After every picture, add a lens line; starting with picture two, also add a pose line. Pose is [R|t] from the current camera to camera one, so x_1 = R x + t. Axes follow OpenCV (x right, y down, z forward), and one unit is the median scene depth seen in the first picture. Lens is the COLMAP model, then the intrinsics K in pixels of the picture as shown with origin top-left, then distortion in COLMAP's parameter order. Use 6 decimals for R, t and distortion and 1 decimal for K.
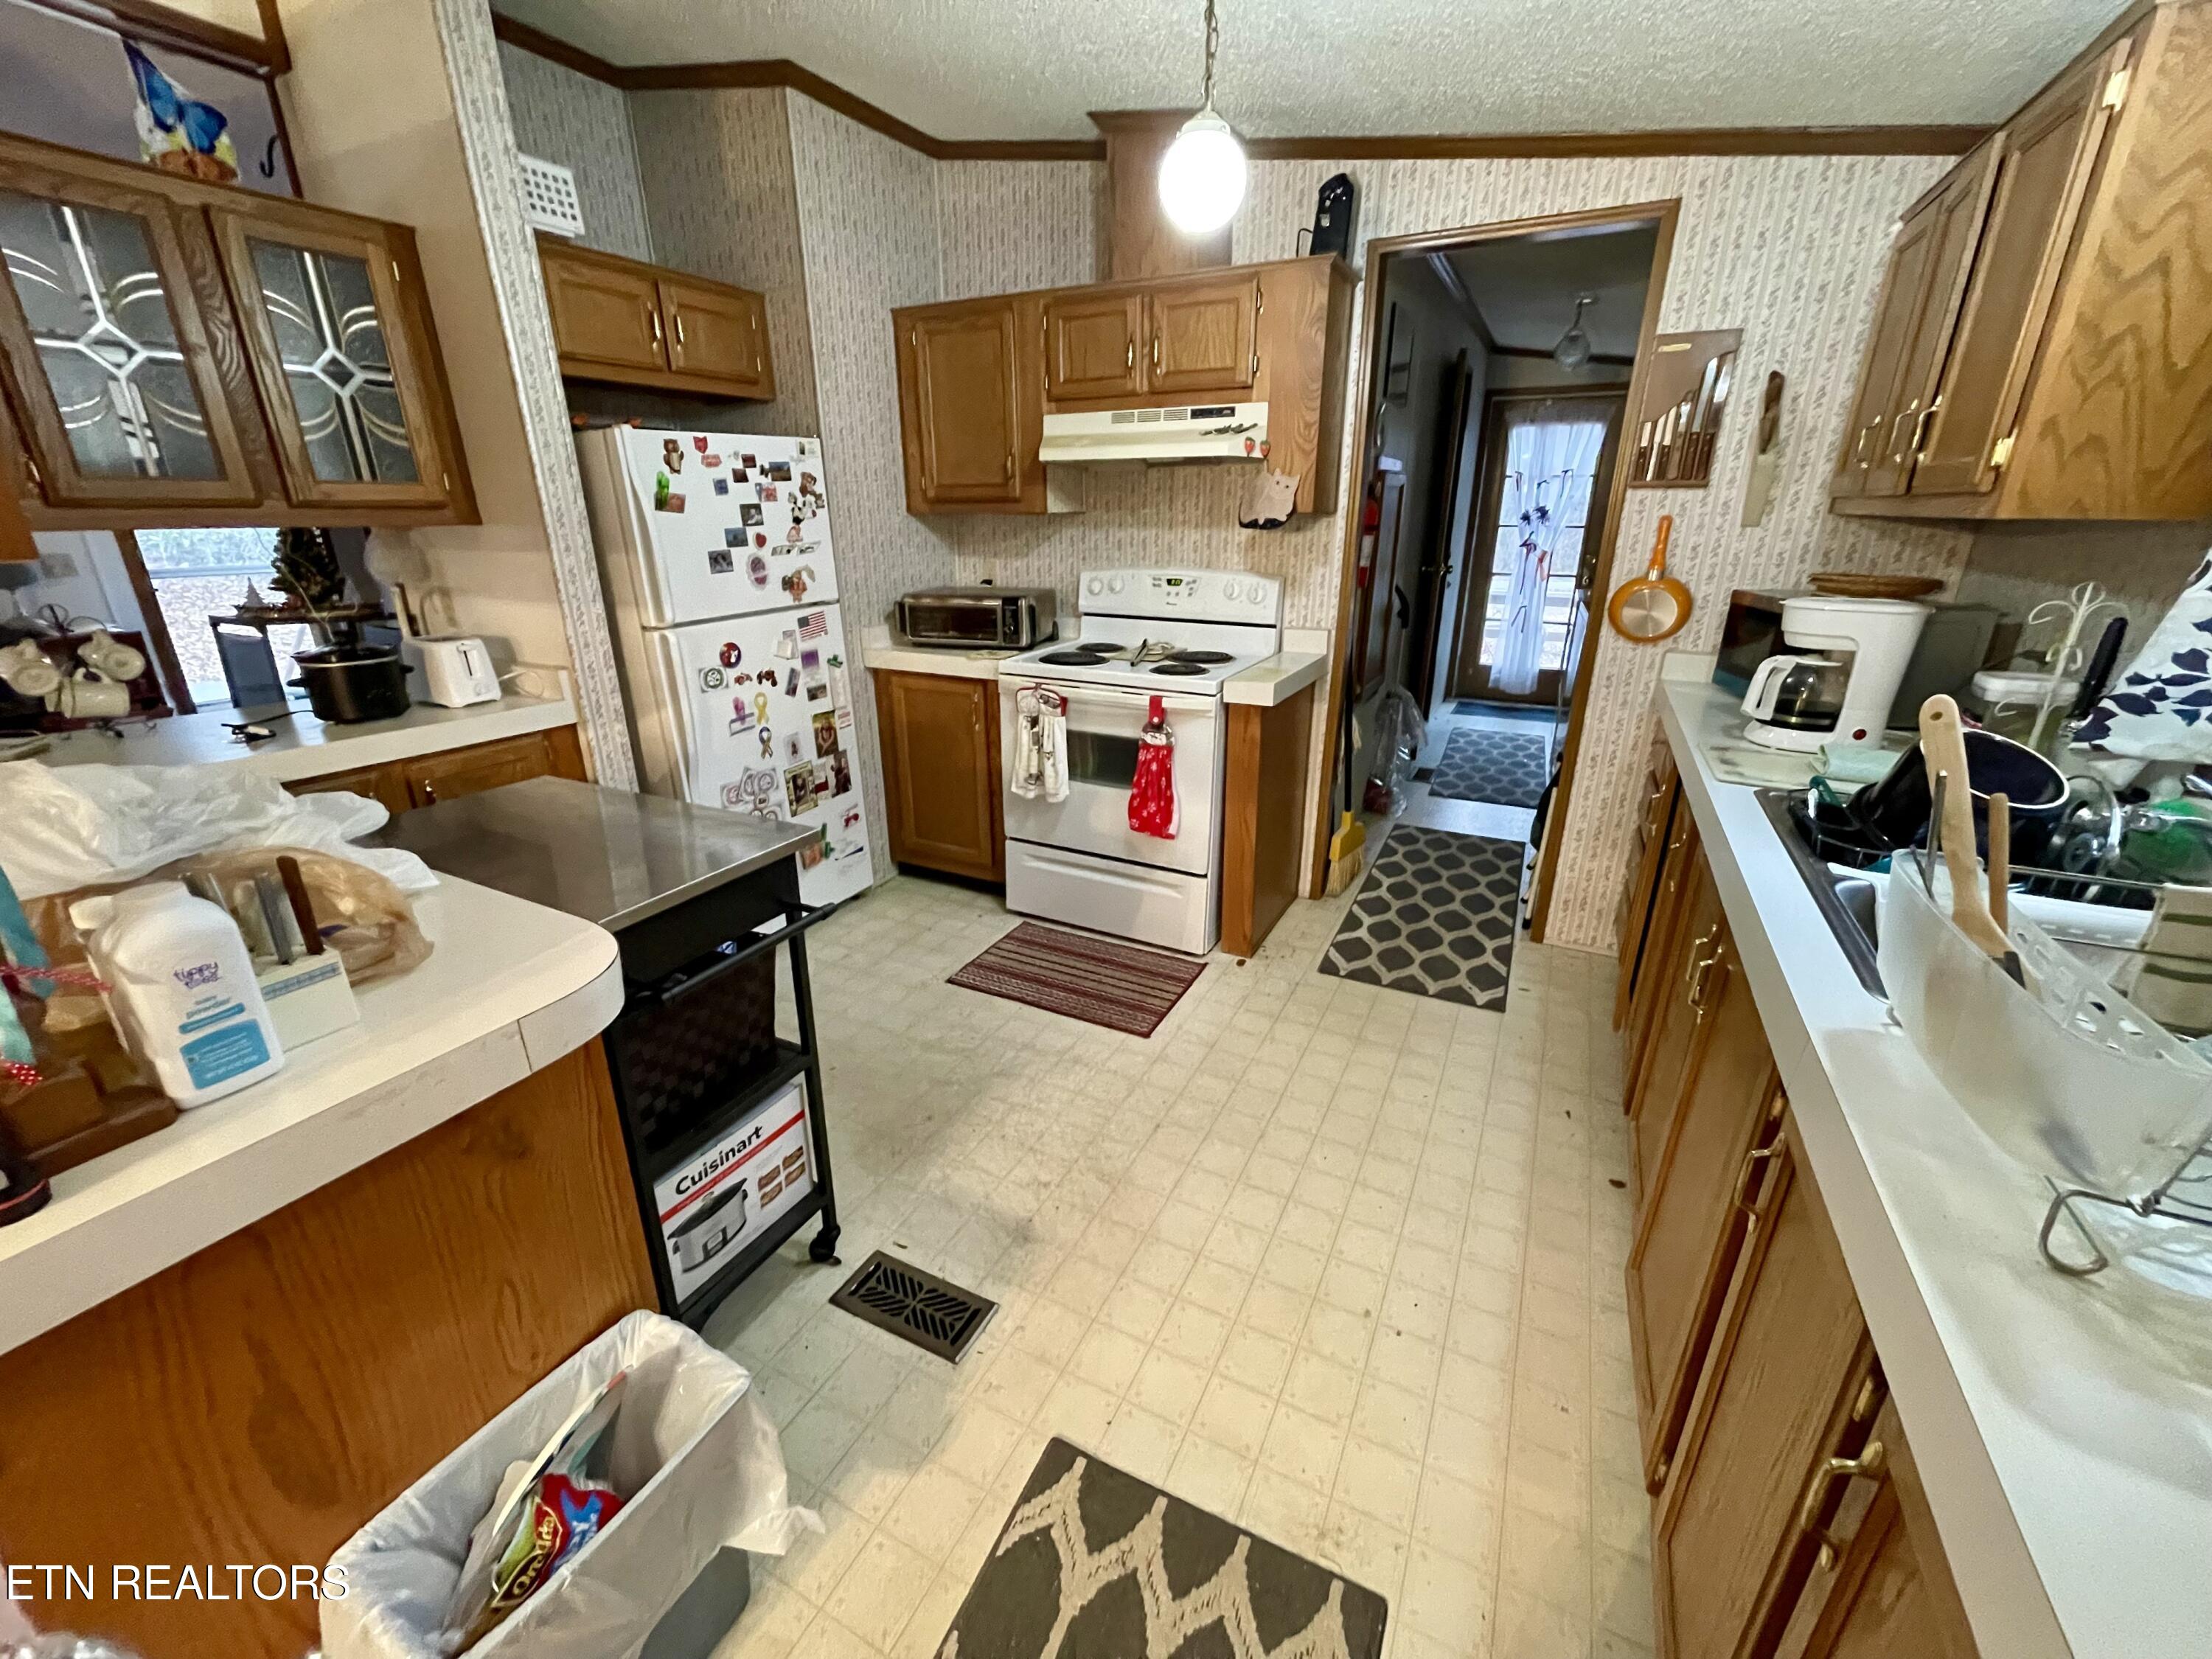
lens RADIAL K [[873.8, 0, 1095.0], [0, 873.8, 817.2], [0, 0, 1]] dist [-0.001135, 0.000017]
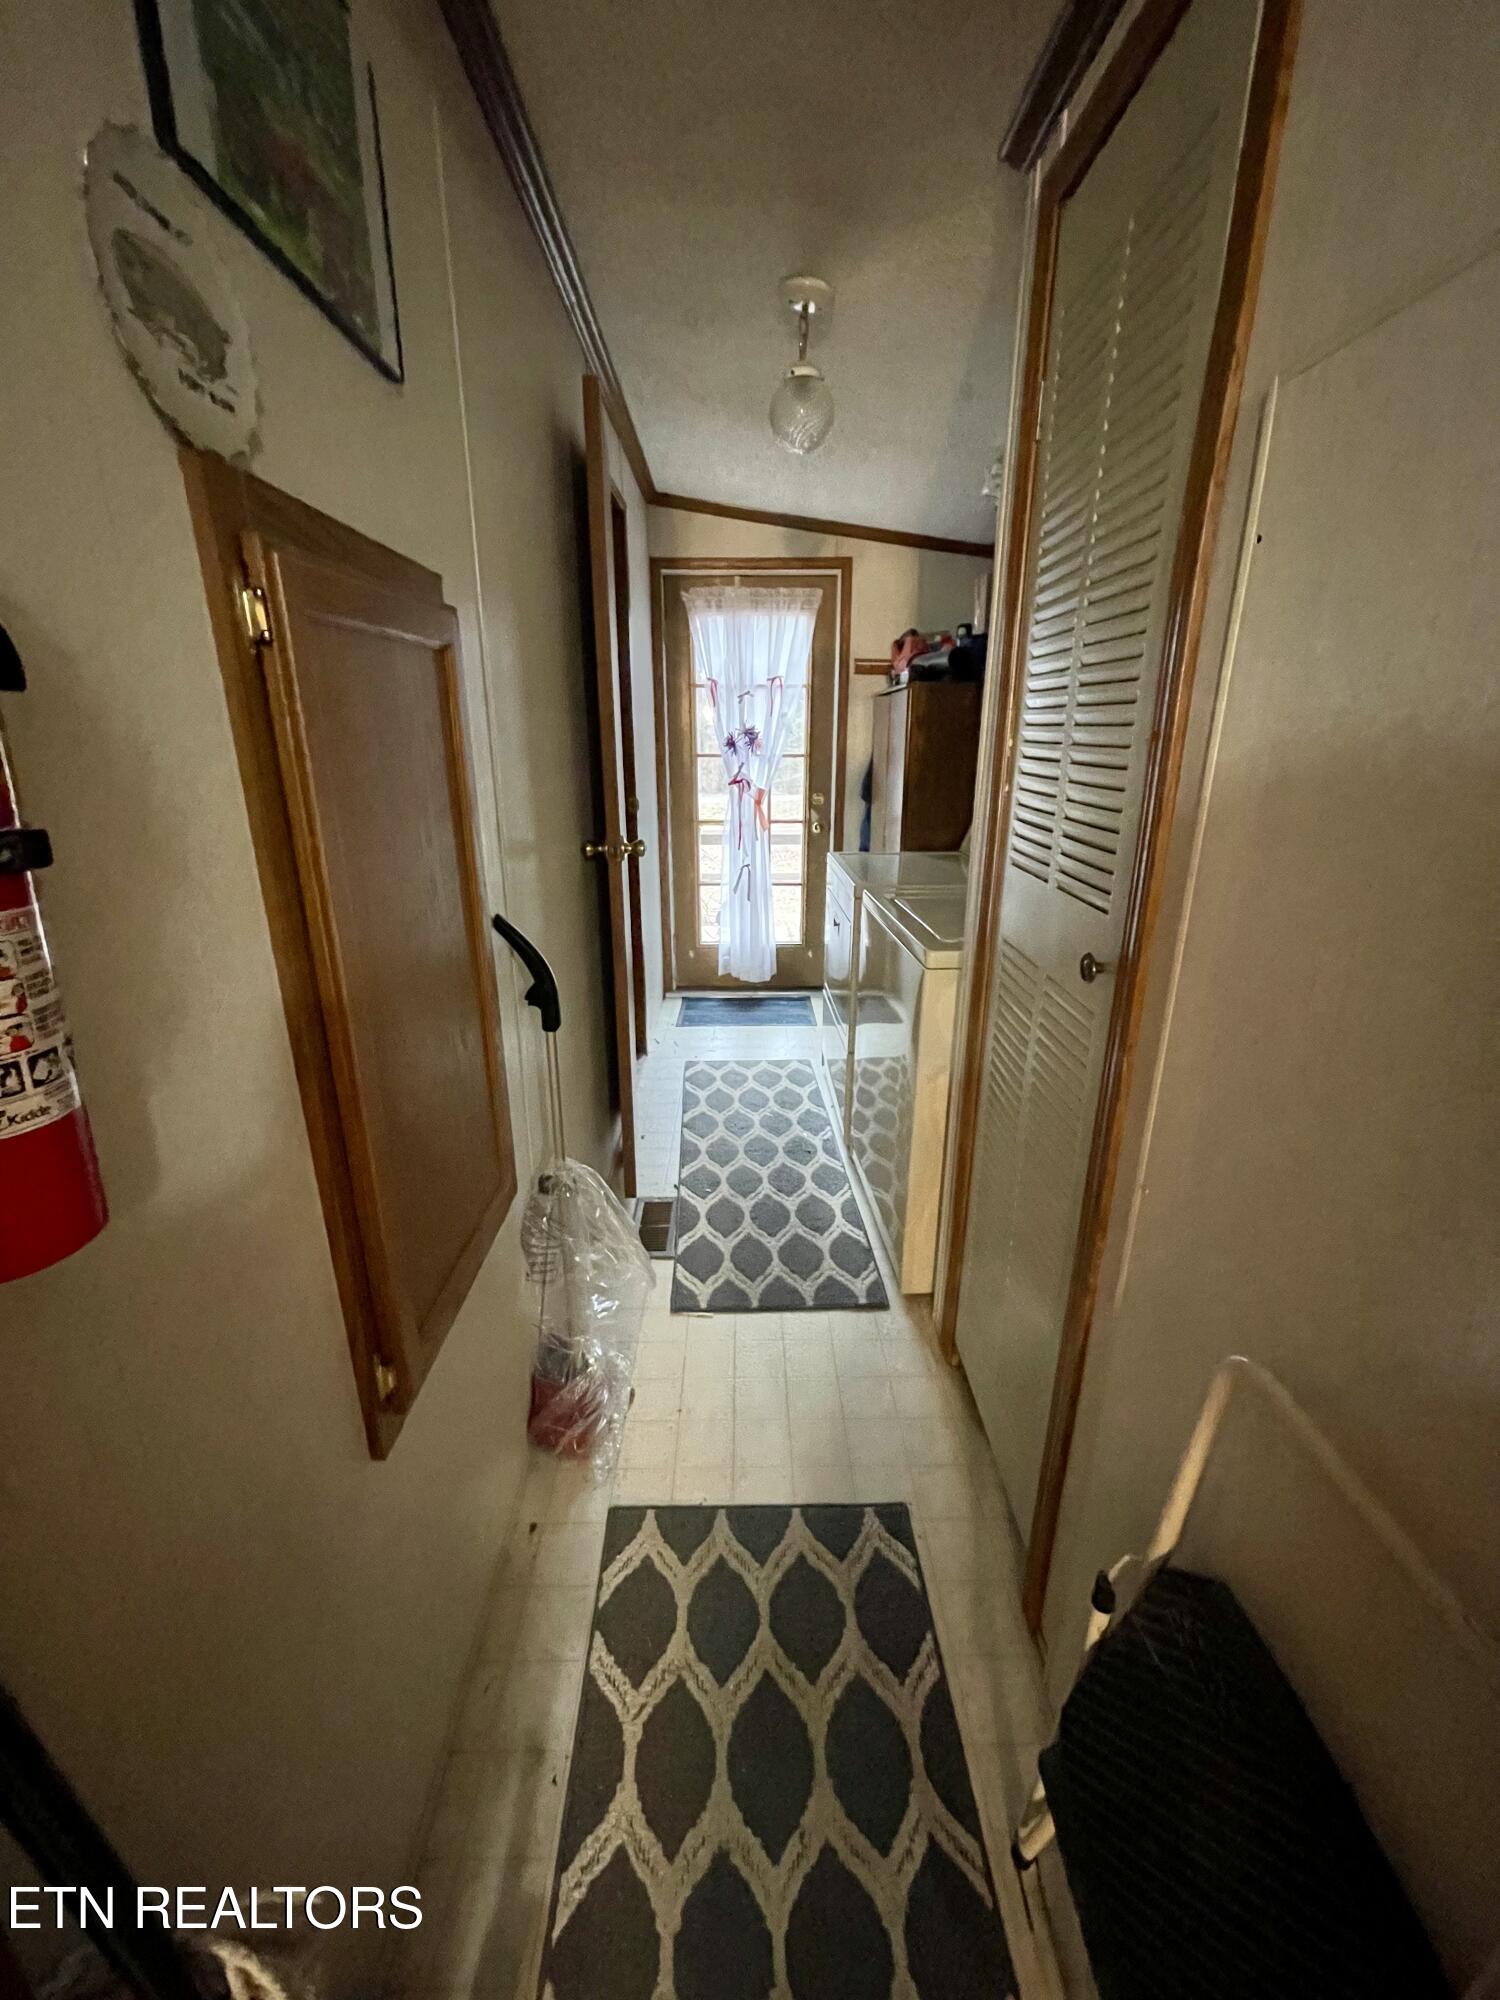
lens RADIAL K [[790.0, 0, 746.7], [0, 790.0, 1001.6], [0, 0, 1]] dist [-0.001135, 0.000017]
pose [[0.879399, -0.148514, 0.452328, 0.184525], [0.155694, 0.987570, 0.021558, -0.148855], [-0.449907, 0.051467, 0.891591, 0.436055]]
